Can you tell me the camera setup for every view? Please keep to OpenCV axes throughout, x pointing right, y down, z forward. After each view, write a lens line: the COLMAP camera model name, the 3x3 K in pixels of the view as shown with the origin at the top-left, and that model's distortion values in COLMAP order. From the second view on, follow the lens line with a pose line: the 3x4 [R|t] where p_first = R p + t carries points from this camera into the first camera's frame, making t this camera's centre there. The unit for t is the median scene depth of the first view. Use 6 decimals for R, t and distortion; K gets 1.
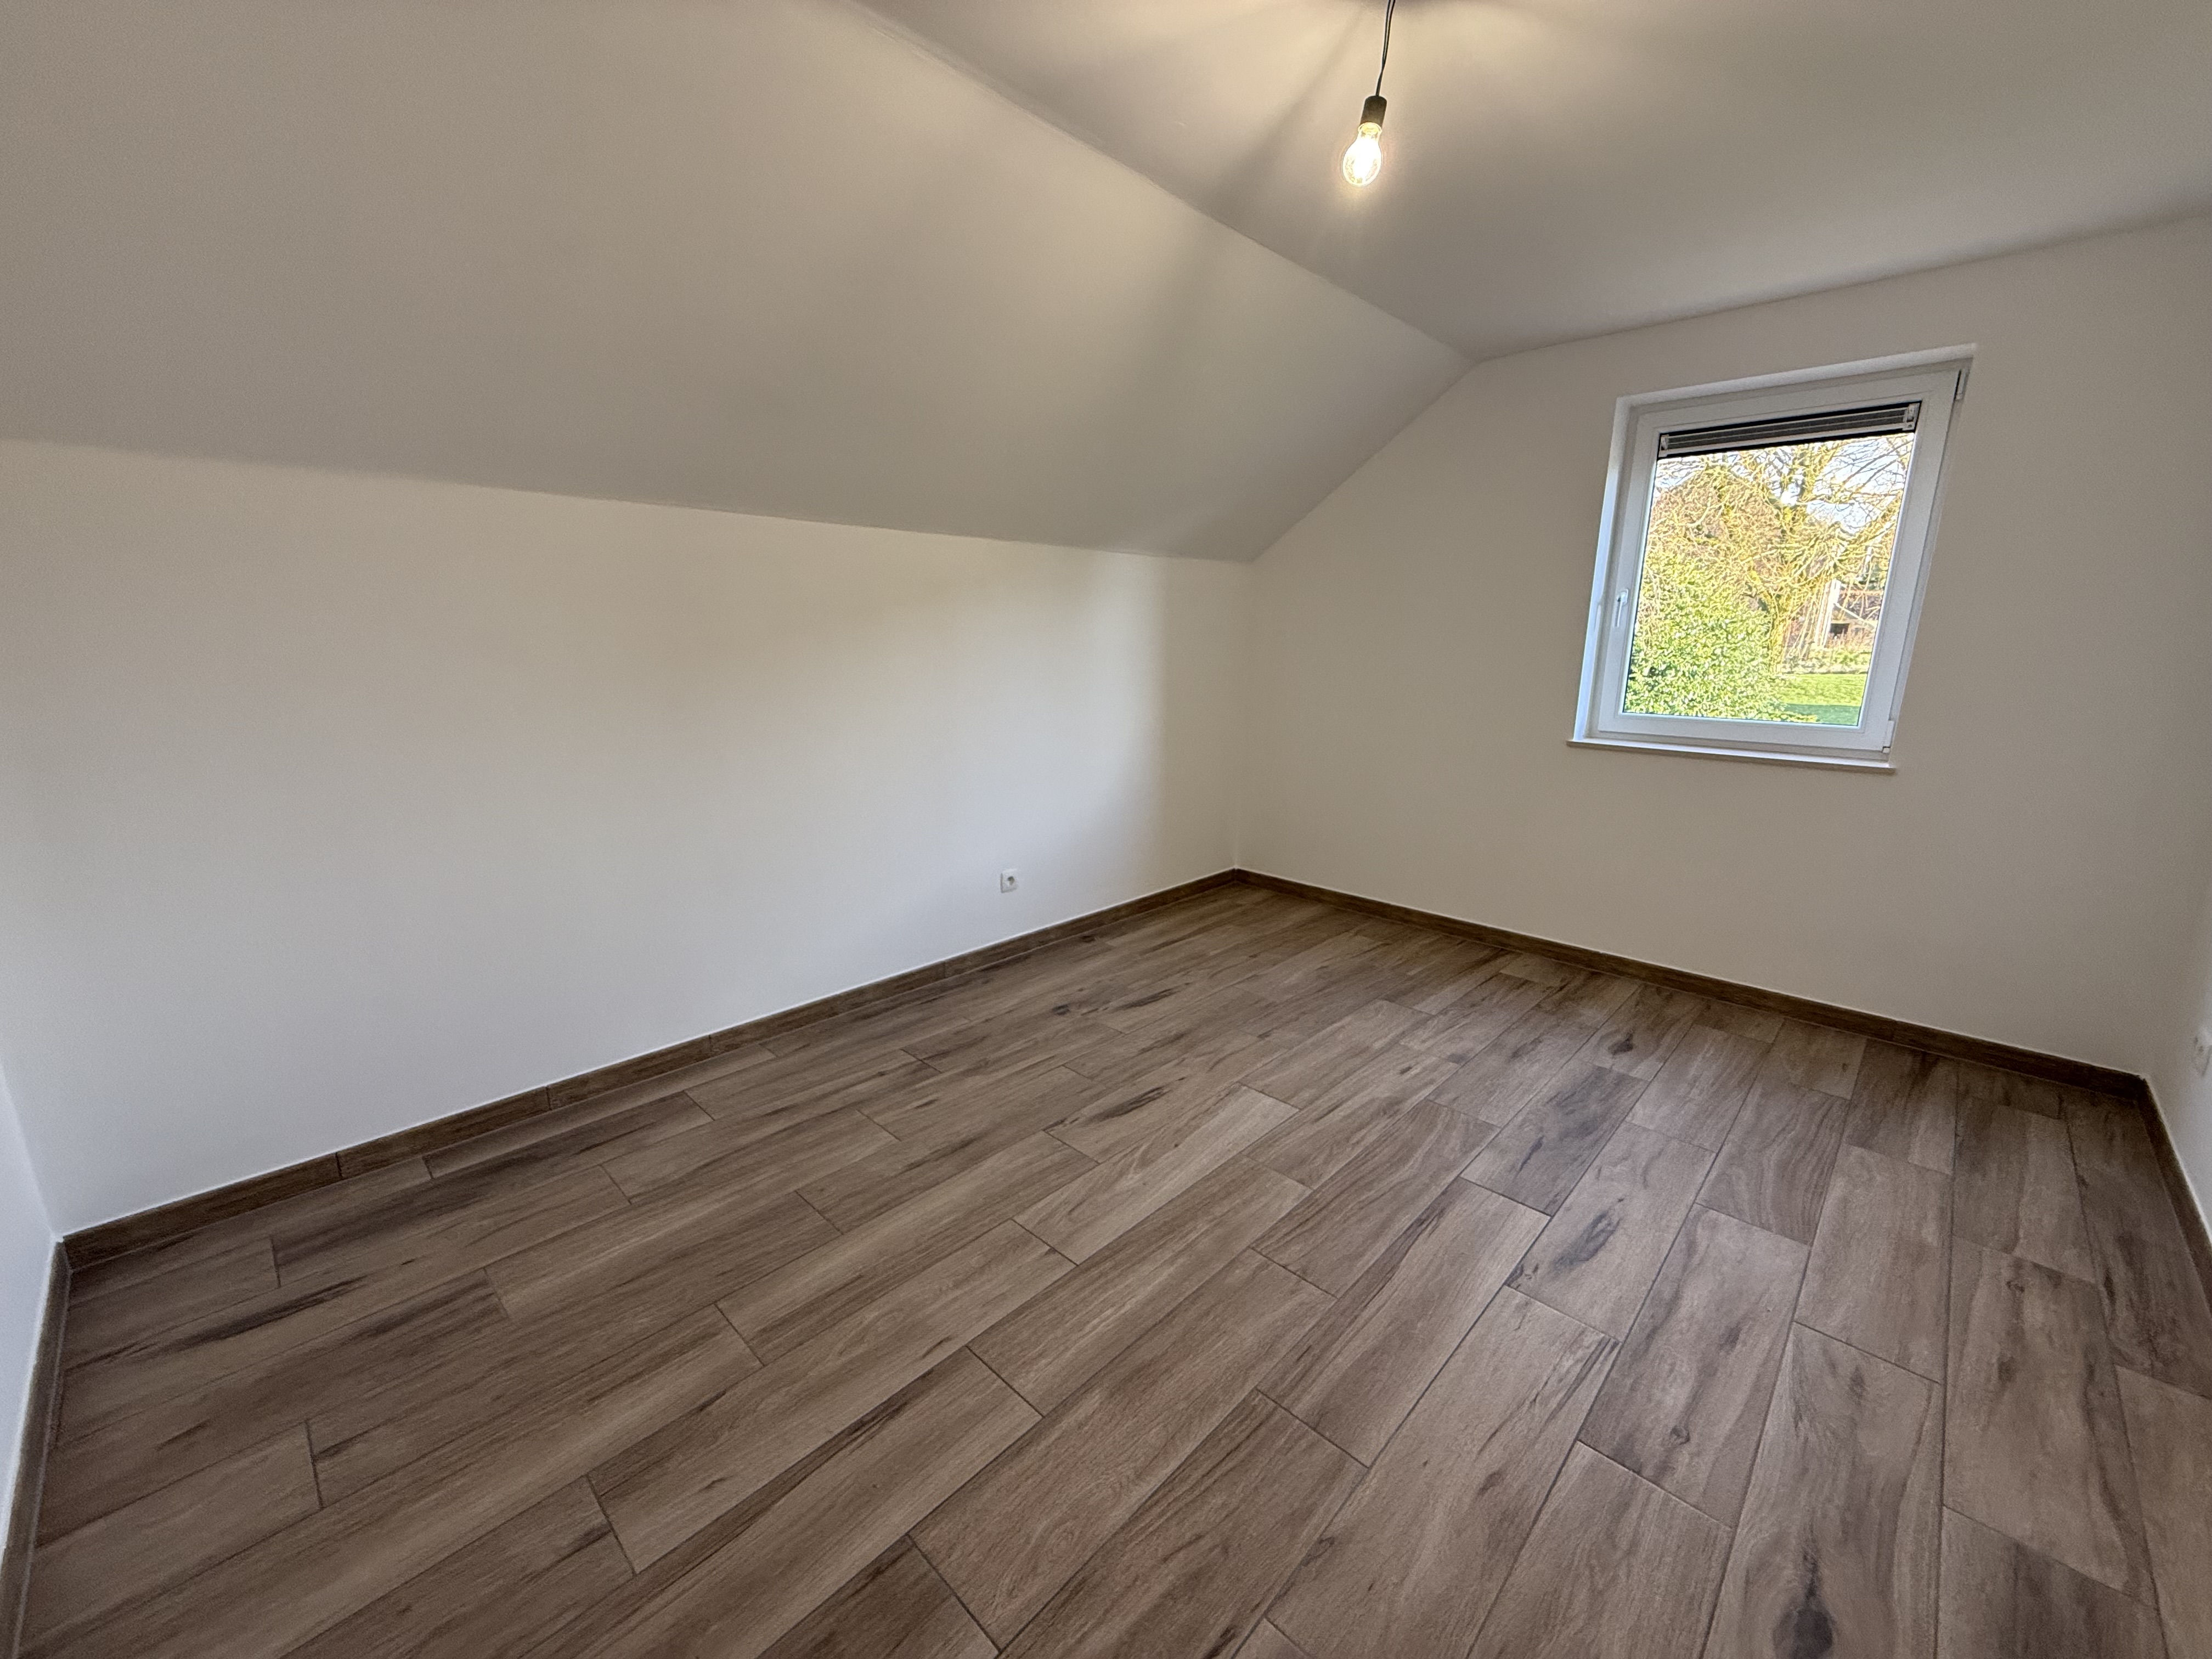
lens RADIAL K [[882.3, 0, 1102.9], [0, 882.3, 837.6], [0, 0, 1]] dist [0.001091, -0.000737]
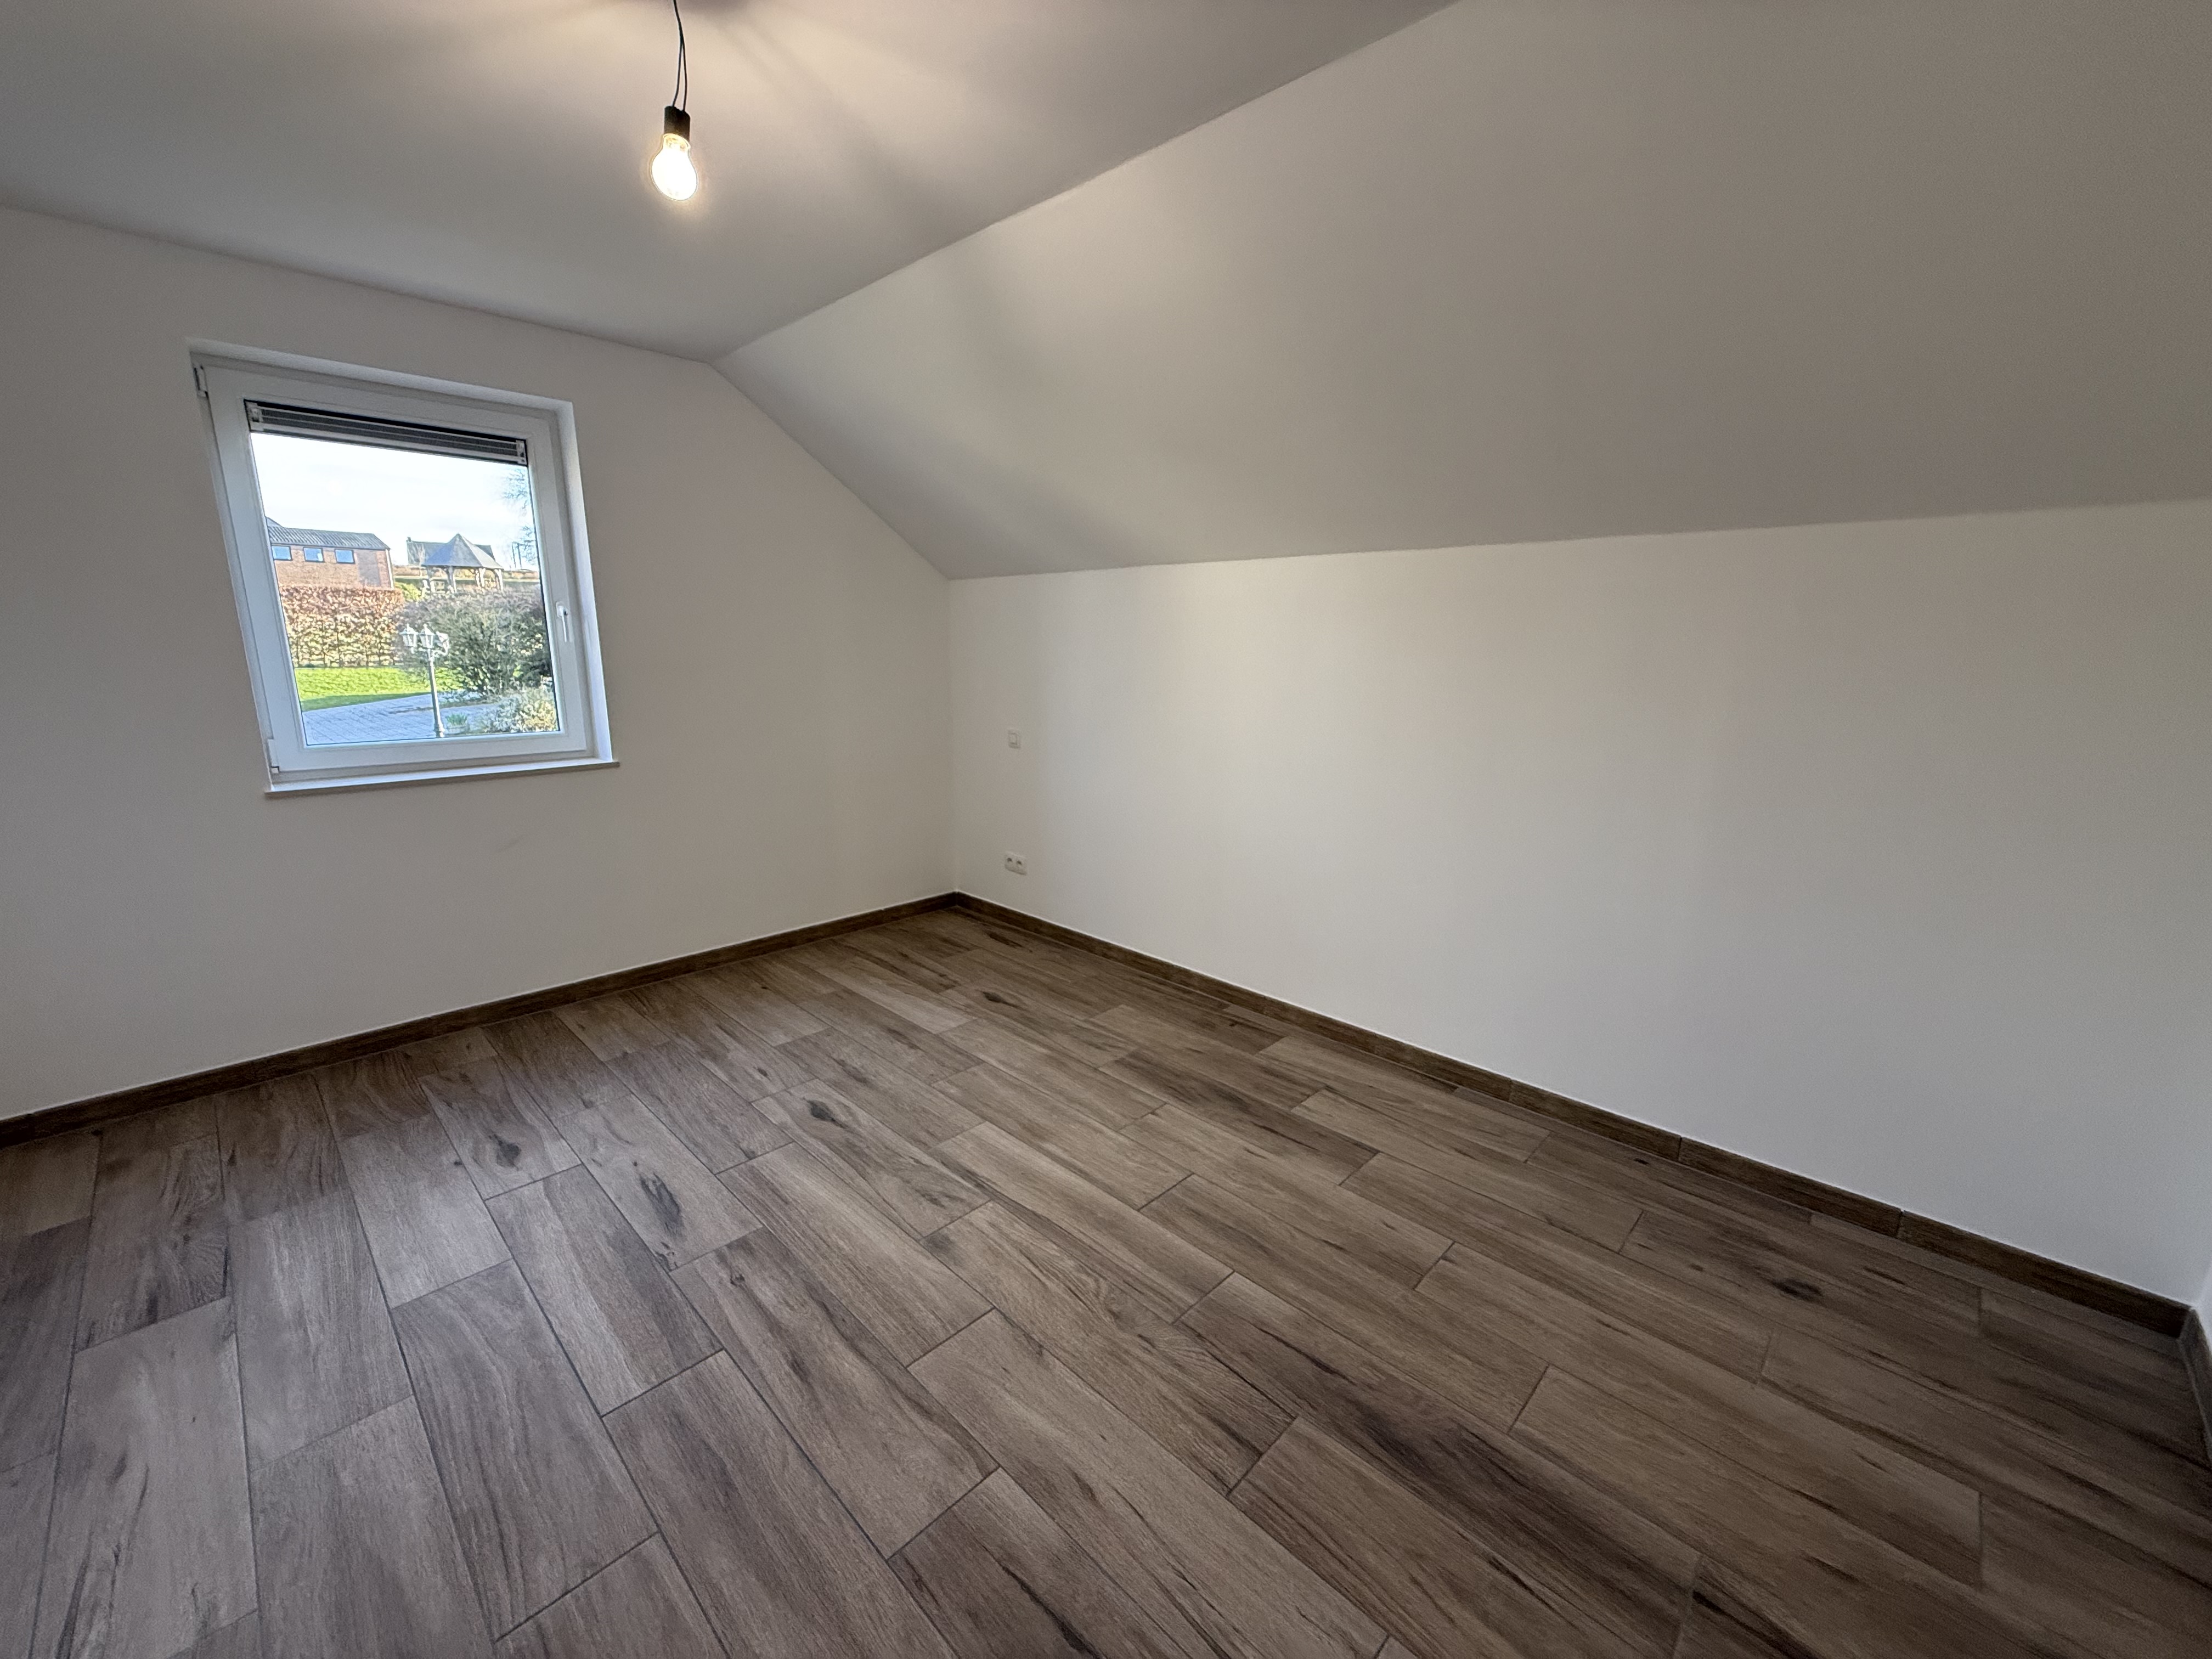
lens RADIAL K [[882.3, 0, 1106.6], [0, 882.3, 822.5], [0, 0, 1]] dist [0.001091, -0.000737]
pose [[-0.006456, -0.202500, 0.979261, -0.232181], [0.231015, 0.952489, 0.198487, -0.098908], [-0.972929, 0.227506, 0.040631, 0.374850]]
